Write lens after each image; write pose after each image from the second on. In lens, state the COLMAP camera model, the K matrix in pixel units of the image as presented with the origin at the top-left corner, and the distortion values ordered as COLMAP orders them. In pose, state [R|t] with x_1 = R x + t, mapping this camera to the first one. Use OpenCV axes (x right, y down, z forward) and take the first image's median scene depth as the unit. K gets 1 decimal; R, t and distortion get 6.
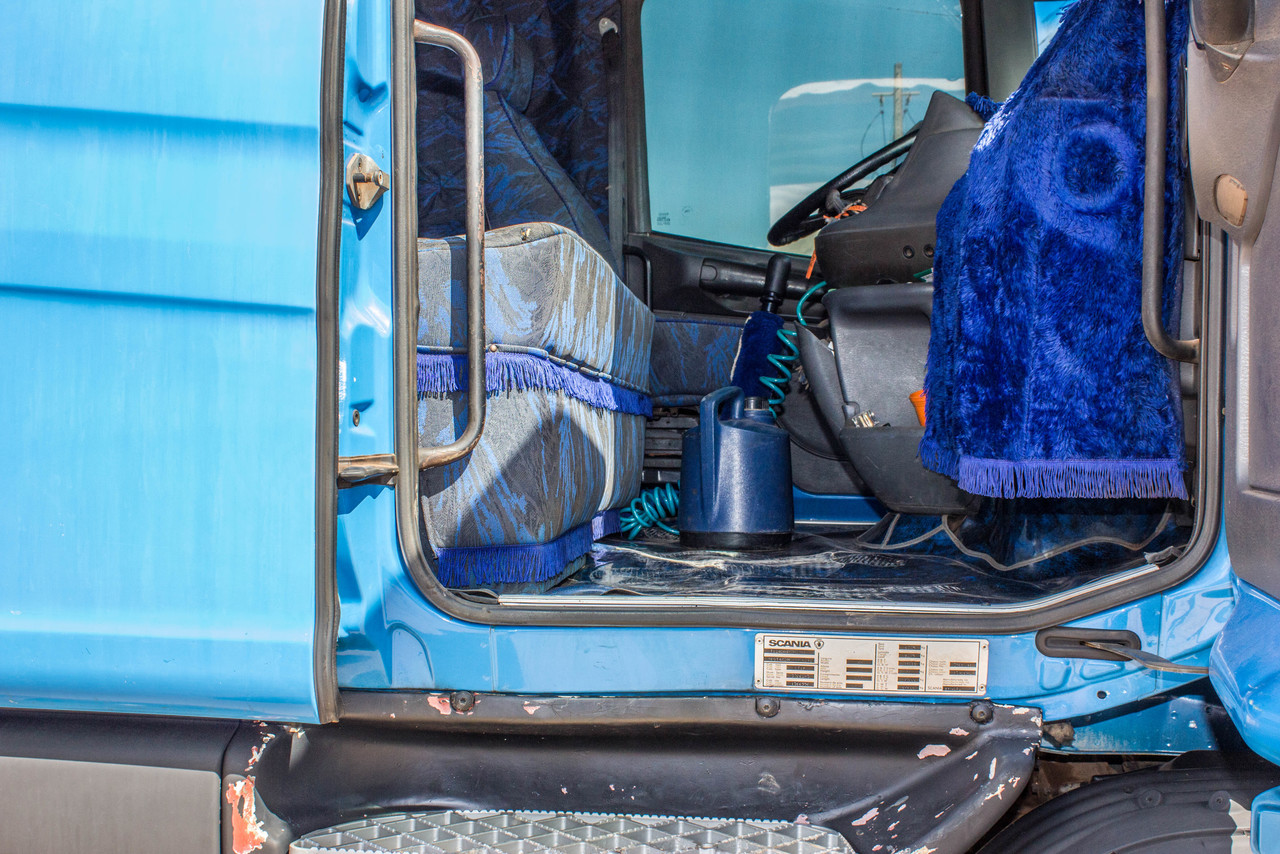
lens RADIAL K [[1625.3, 0, 645.2], [0, 1625.3, 425.4], [0, 0, 1]] dist [-0.087012, 0.110031]
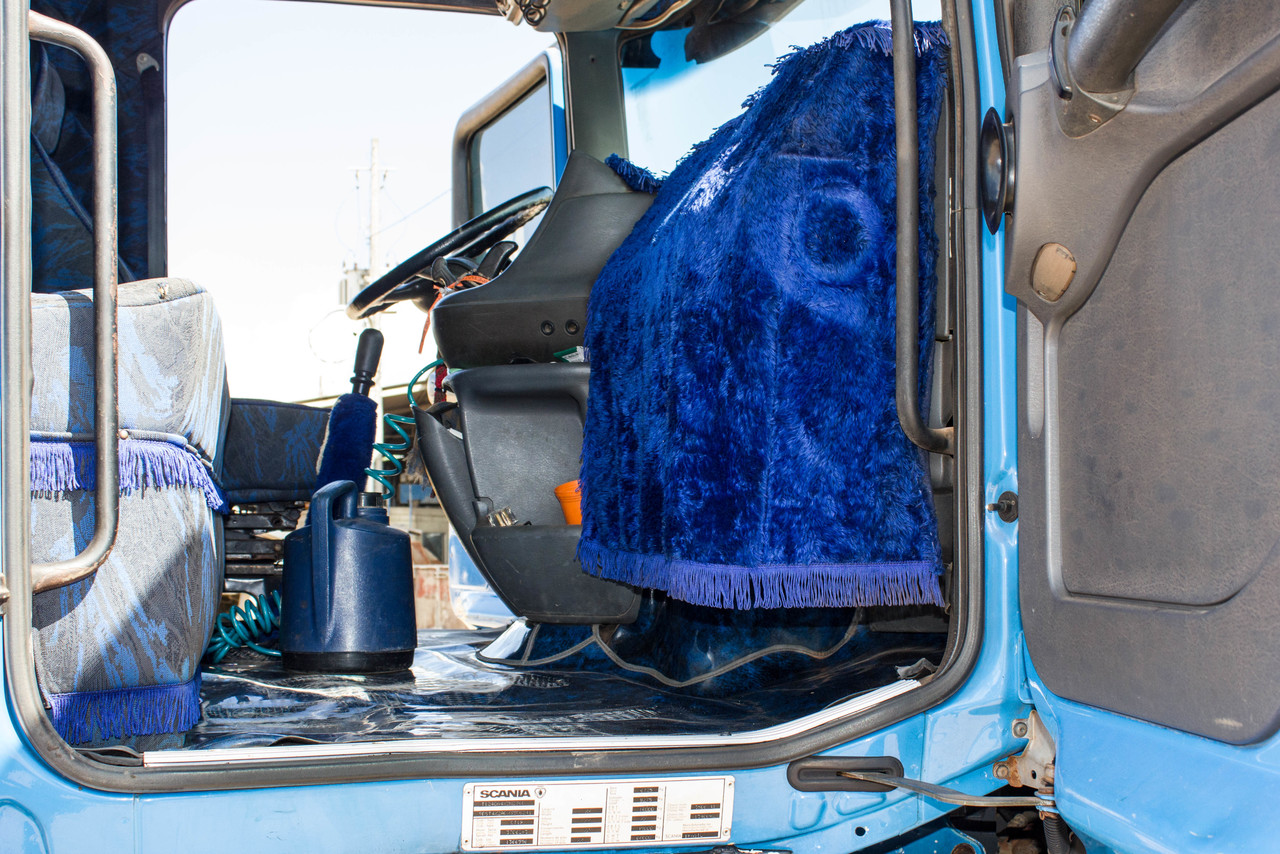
lens RADIAL K [[1683.1, 0, 640.0], [0, 1683.1, 427.0], [0, 0, 1]] dist [-0.111091, 0.262461]
pose [[0.945811, 0.005925, 0.324664, -0.123006], [0.011071, 0.998664, -0.050476, -0.007971], [-0.324530, 0.051335, 0.944481, 0.162408]]
